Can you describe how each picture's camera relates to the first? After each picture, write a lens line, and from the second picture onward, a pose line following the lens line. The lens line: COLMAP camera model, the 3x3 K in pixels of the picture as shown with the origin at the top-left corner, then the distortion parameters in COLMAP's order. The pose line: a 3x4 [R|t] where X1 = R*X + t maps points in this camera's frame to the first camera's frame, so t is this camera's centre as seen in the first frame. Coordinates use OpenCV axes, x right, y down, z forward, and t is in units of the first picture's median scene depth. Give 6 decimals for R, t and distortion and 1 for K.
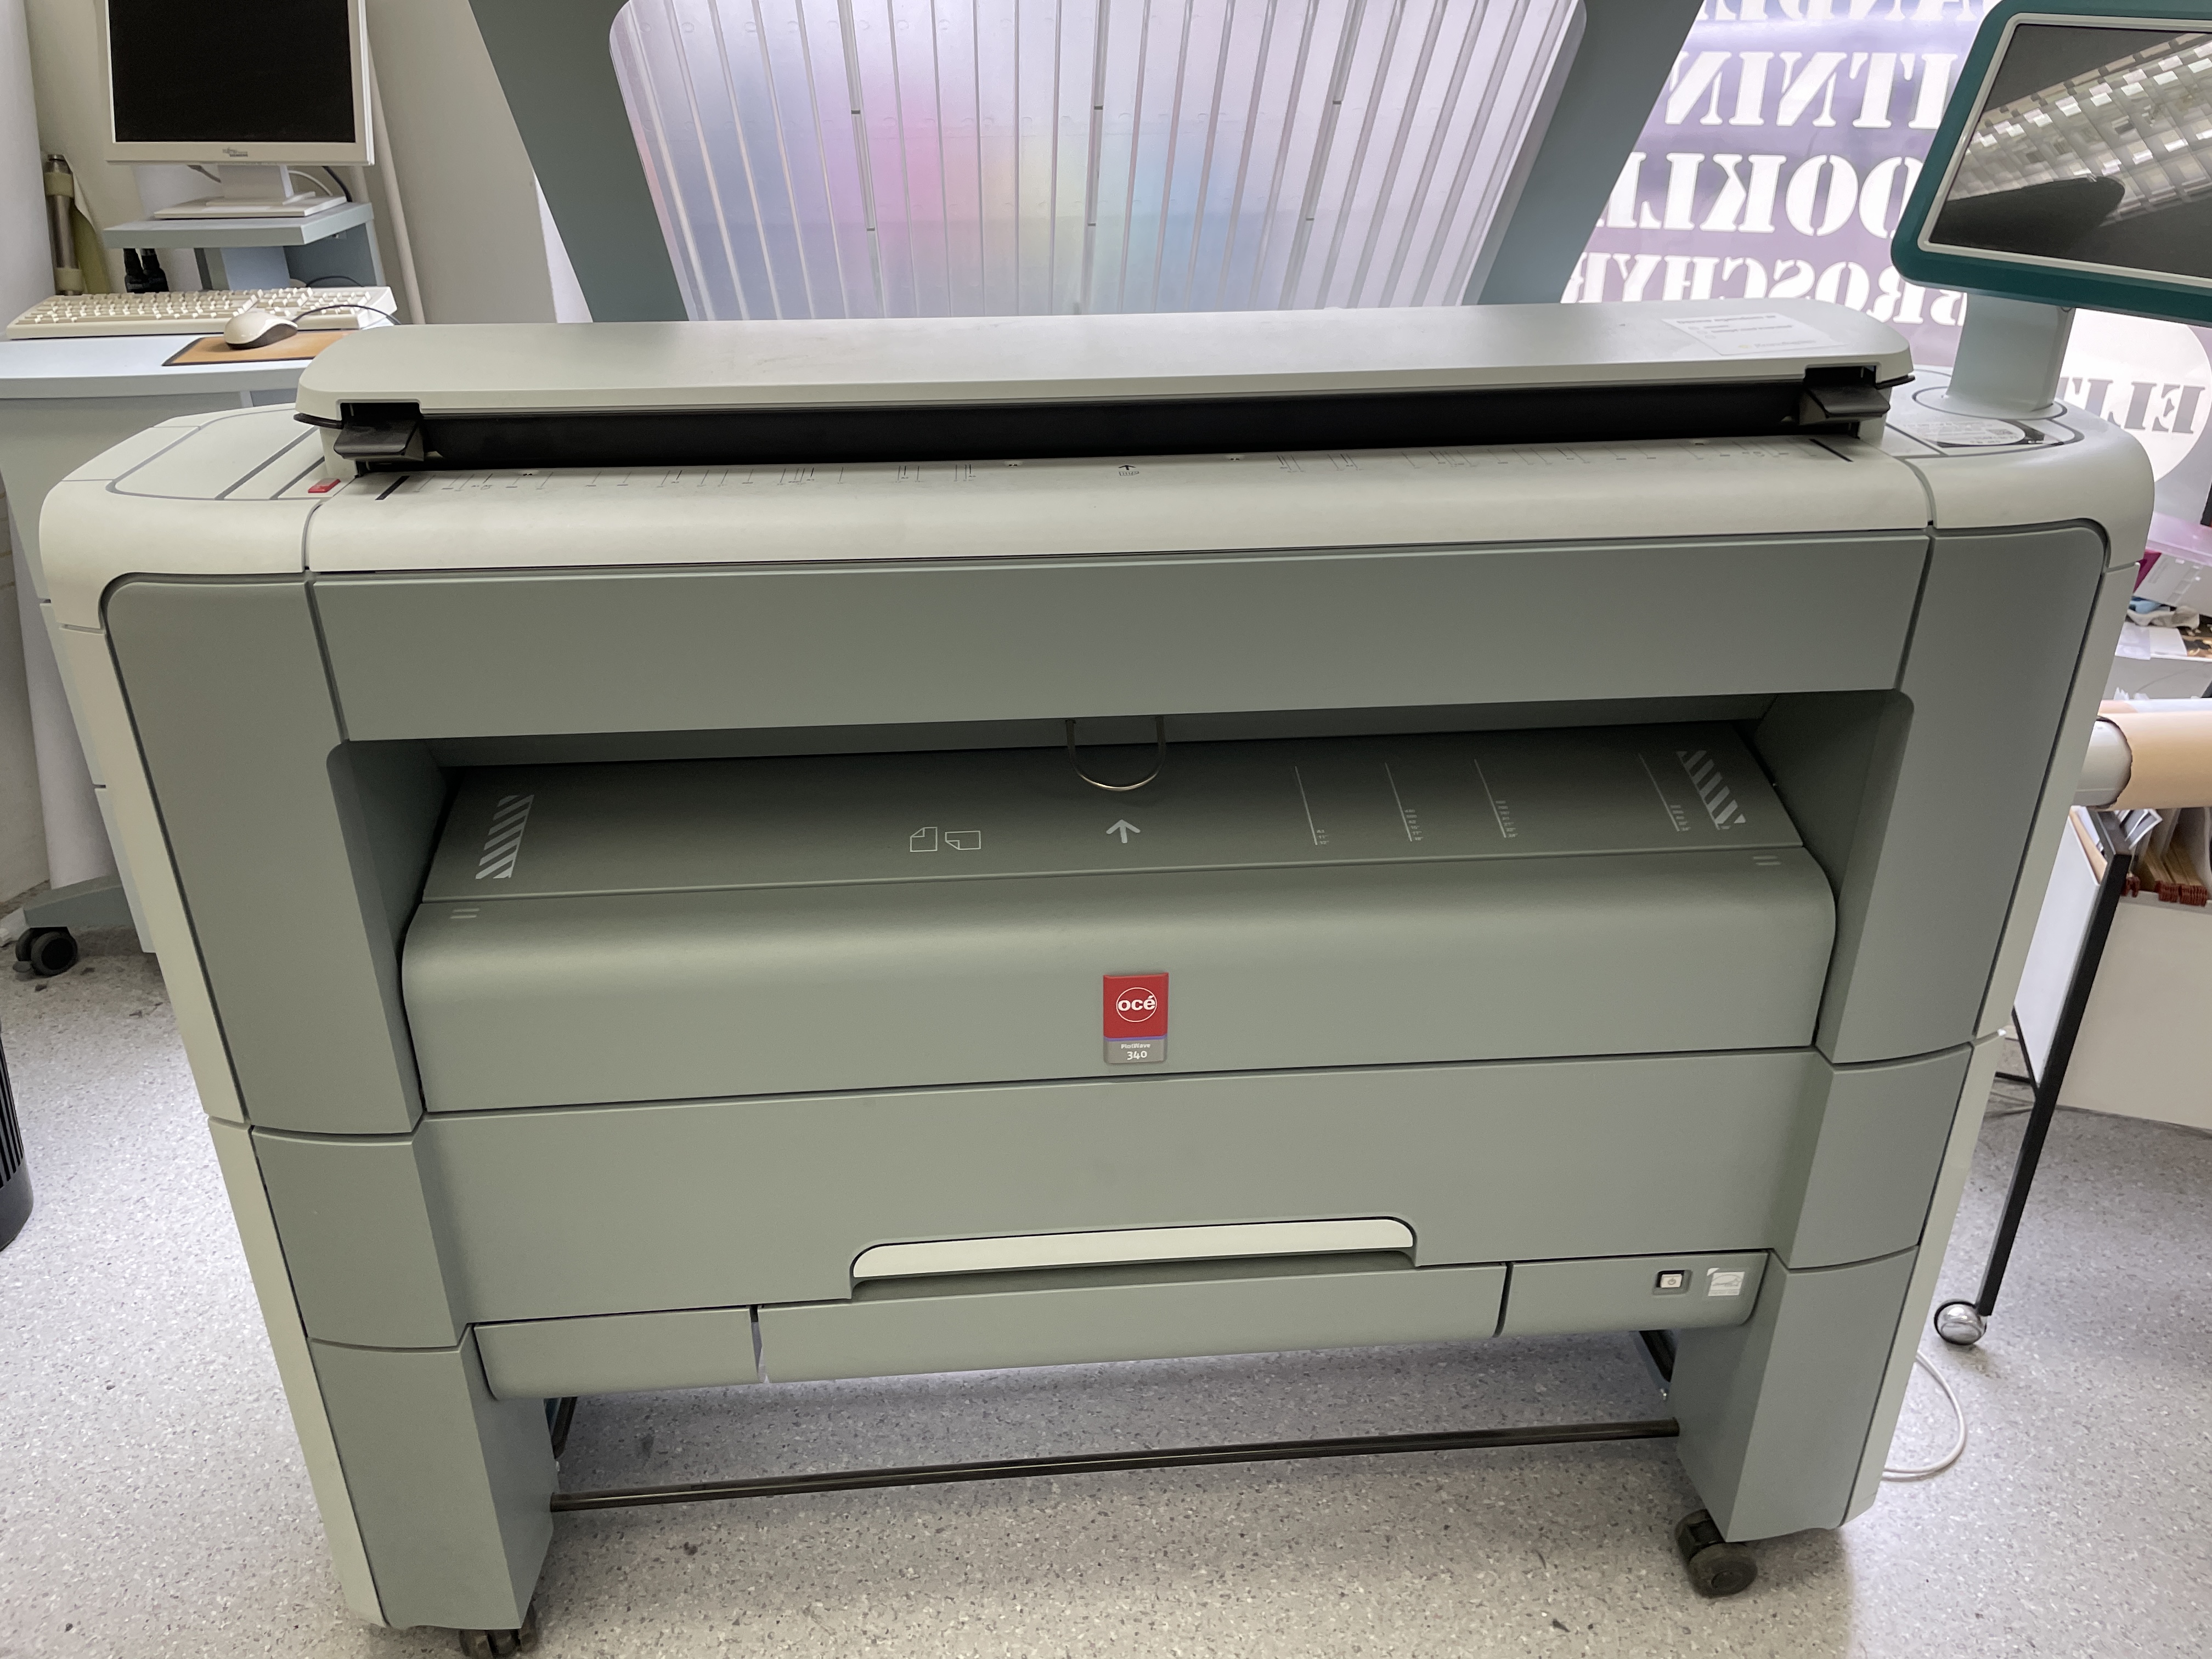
lens RADIAL K [[1678.0, 0, 1093.4], [0, 1678.0, 816.0], [0, 0, 1]] dist [0.049964, -0.083359]
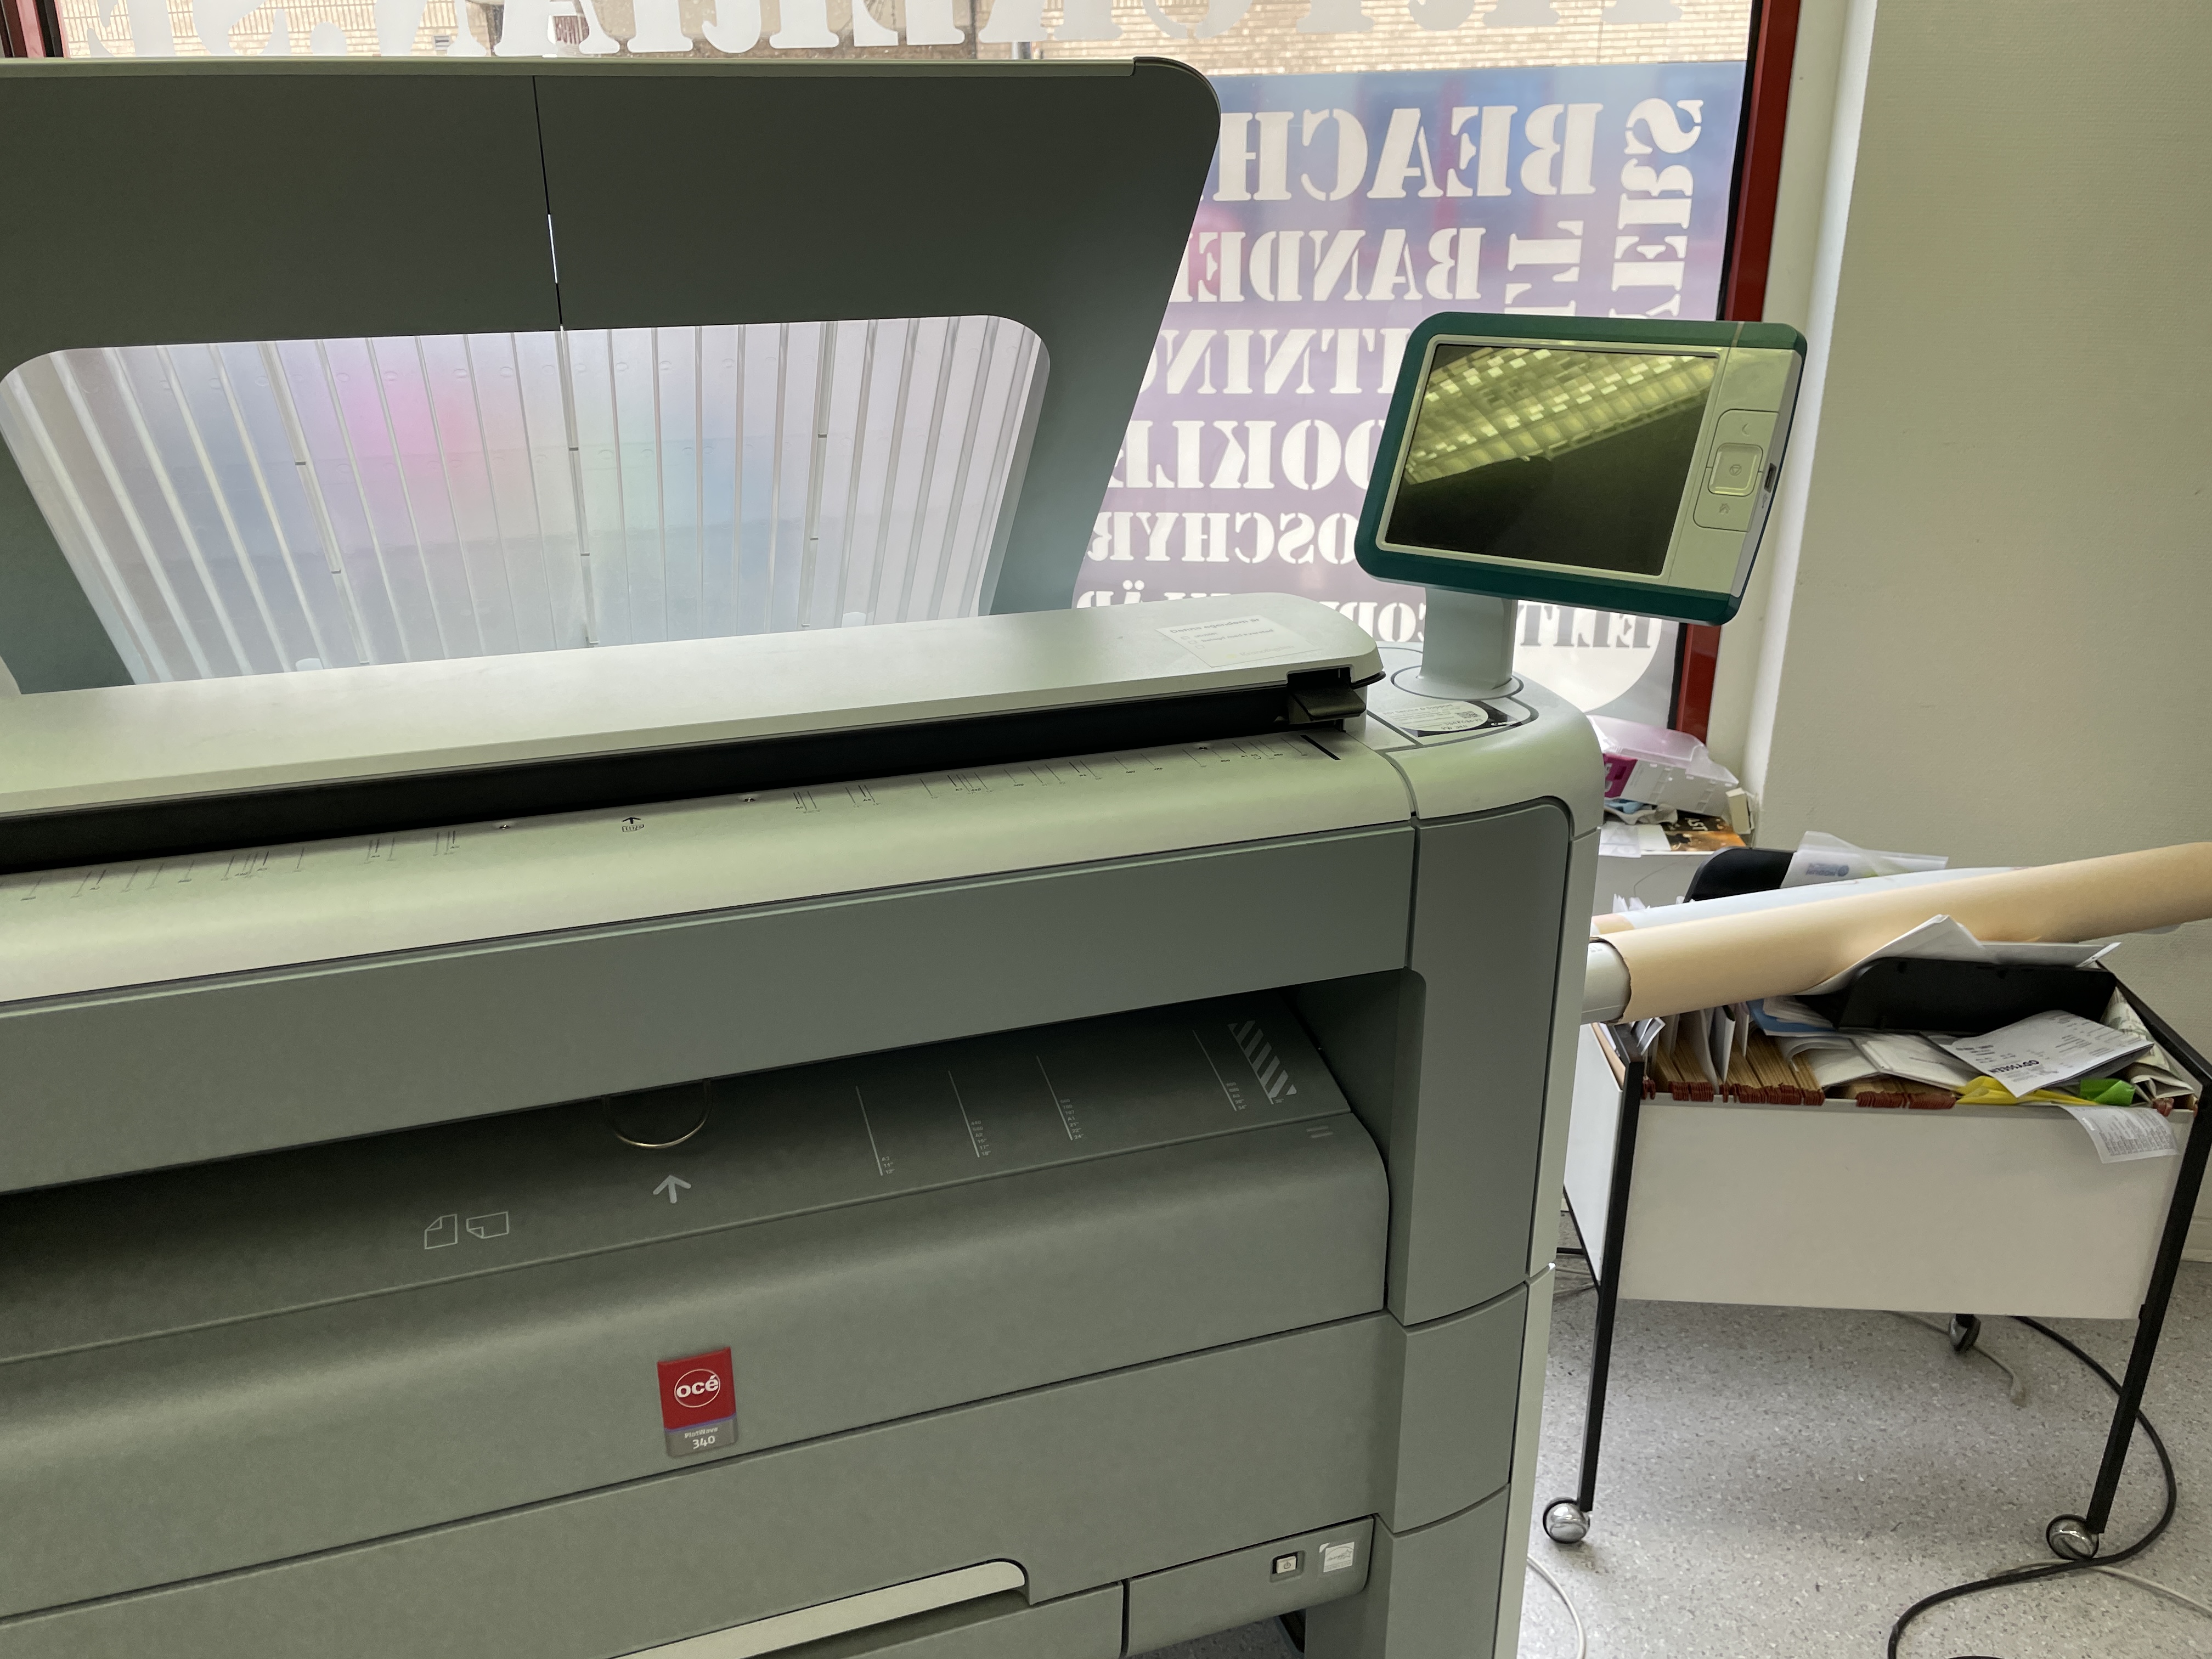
lens RADIAL K [[1678.0, 0, 1082.5], [0, 1678.0, 843.4], [0, 0, 1]] dist [0.049964, -0.083359]
pose [[0.970204, -0.088350, 0.225608, 0.040727], [0.112976, 0.988687, -0.098663, -0.057930], [-0.214339, 0.121212, 0.969209, 0.016486]]
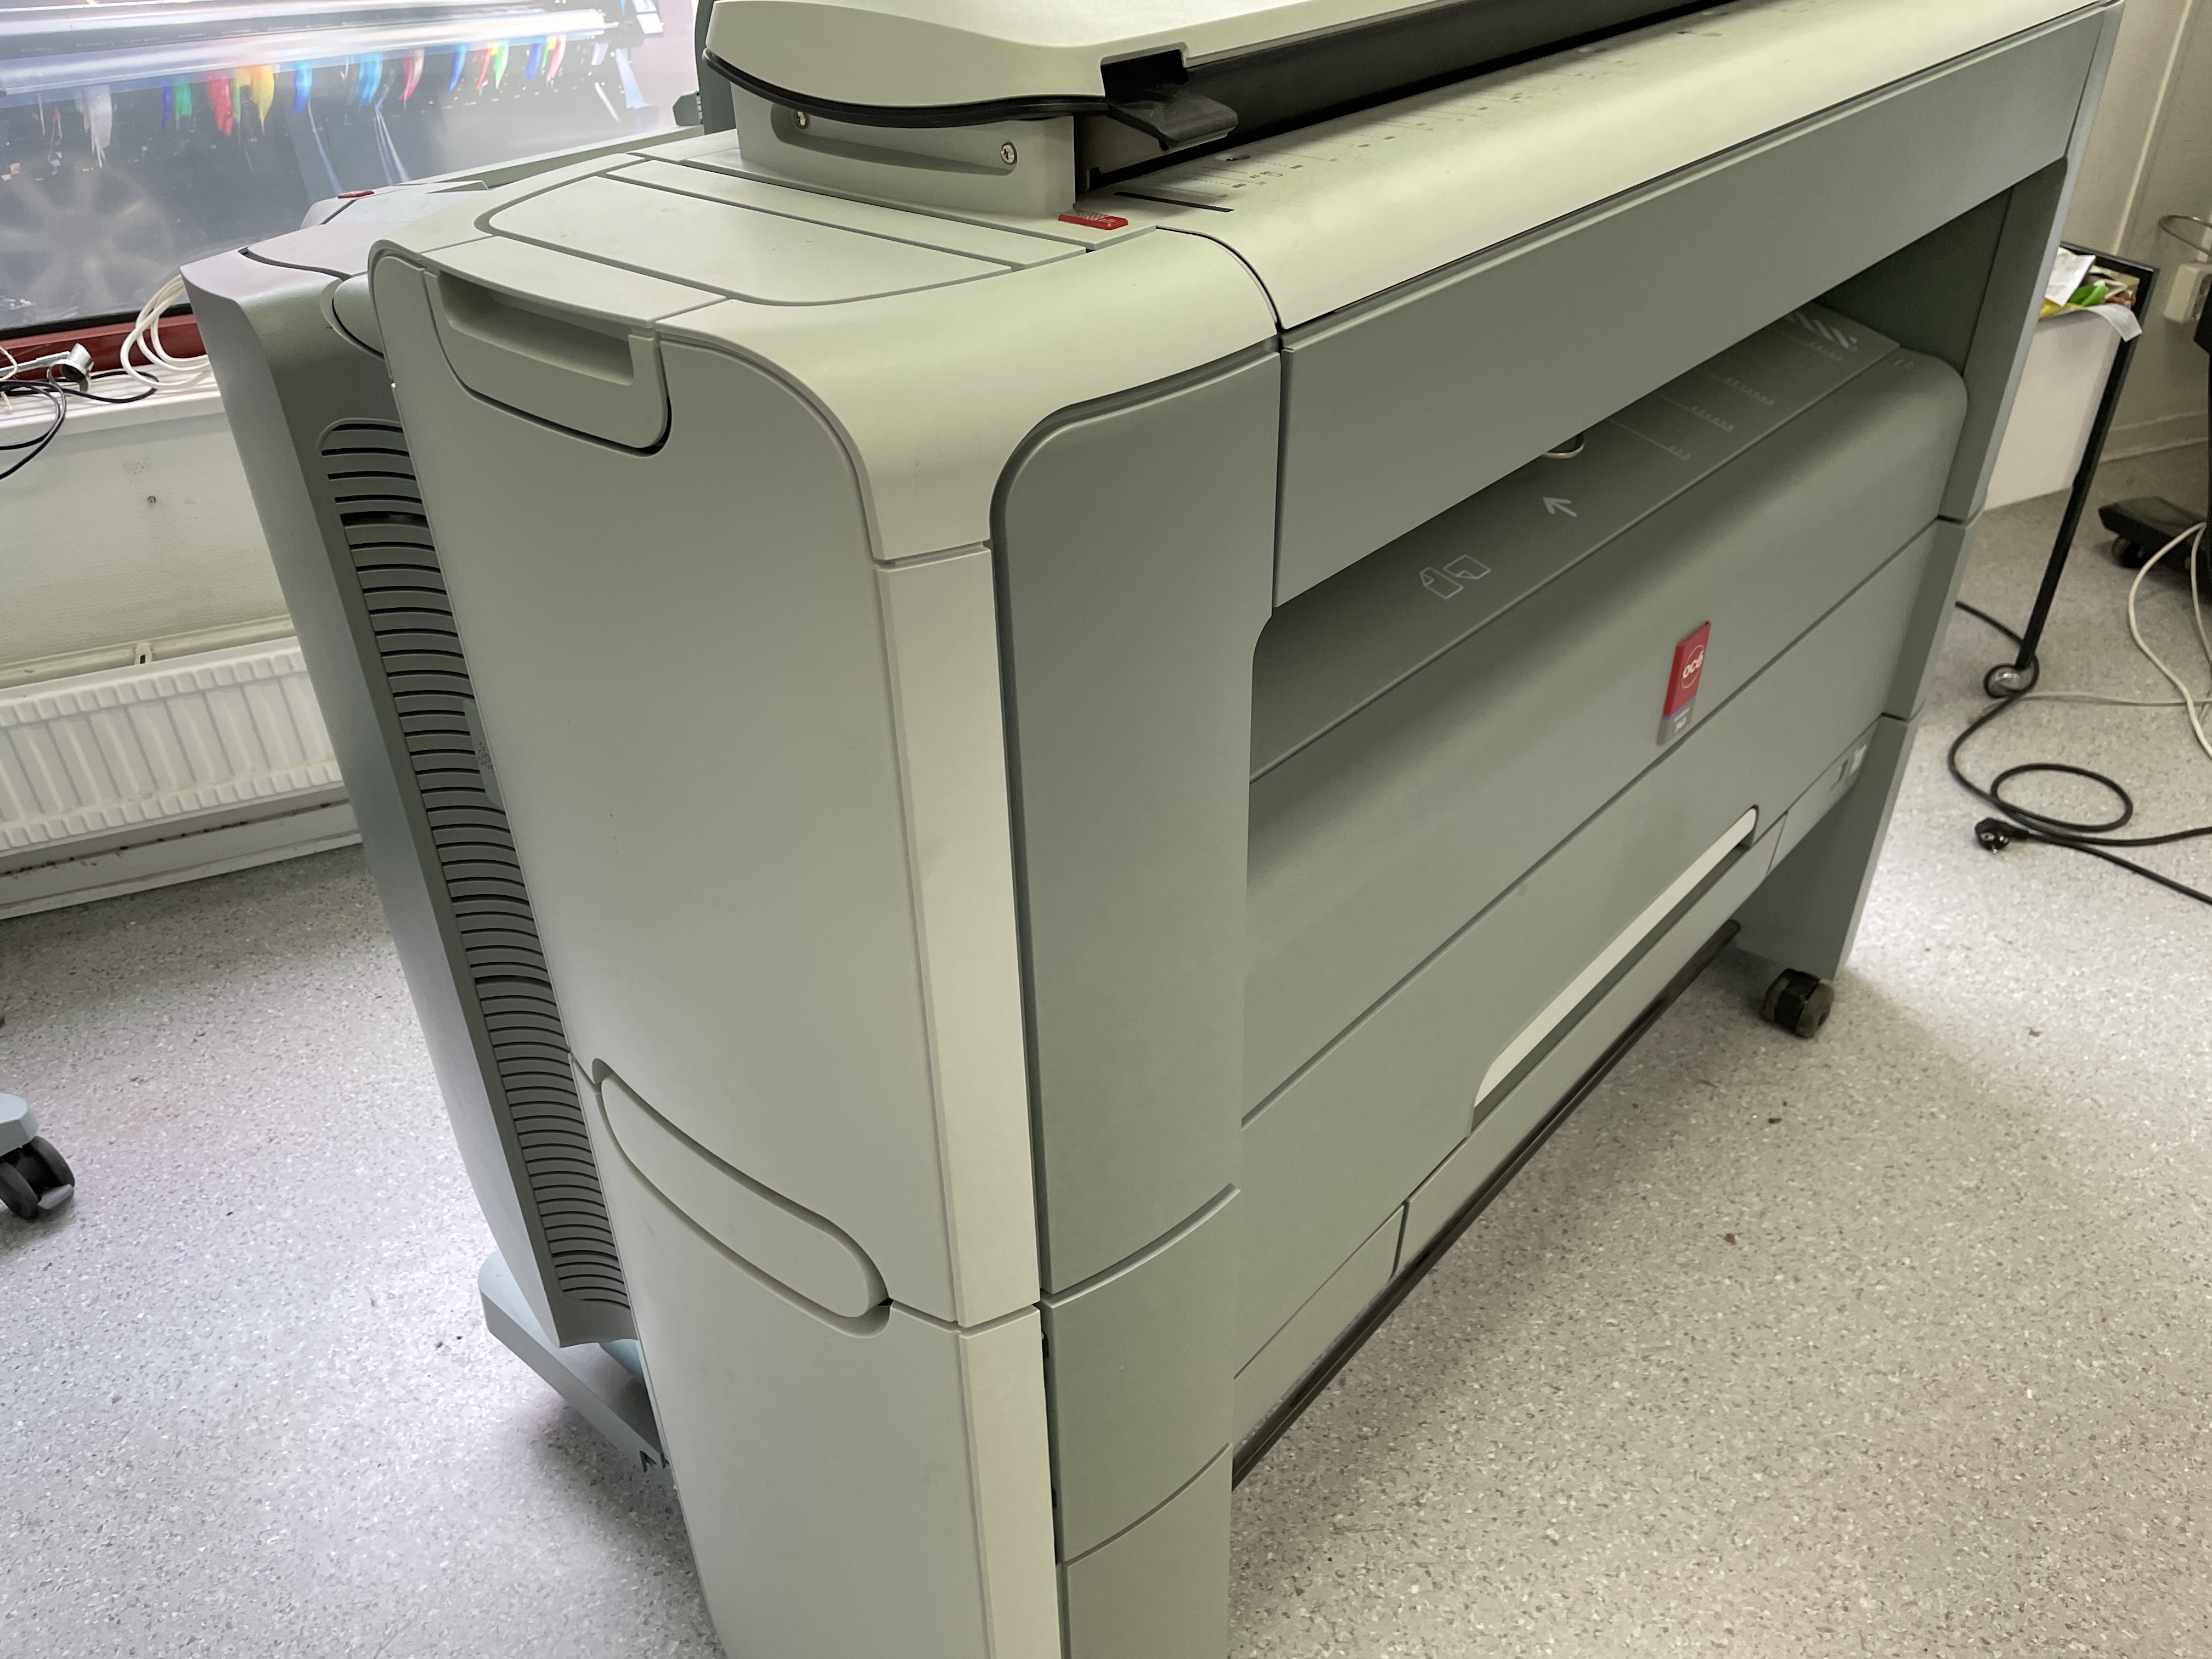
lens RADIAL K [[1678.0, 0, 1117.4], [0, 1678.0, 847.3], [0, 0, 1]] dist [0.049964, -0.083359]
pose [[0.710039, -0.400624, 0.579090, -0.701350], [0.333818, 0.915605, 0.224127, -0.098121], [-0.620009, 0.034172, 0.783851, 0.428816]]
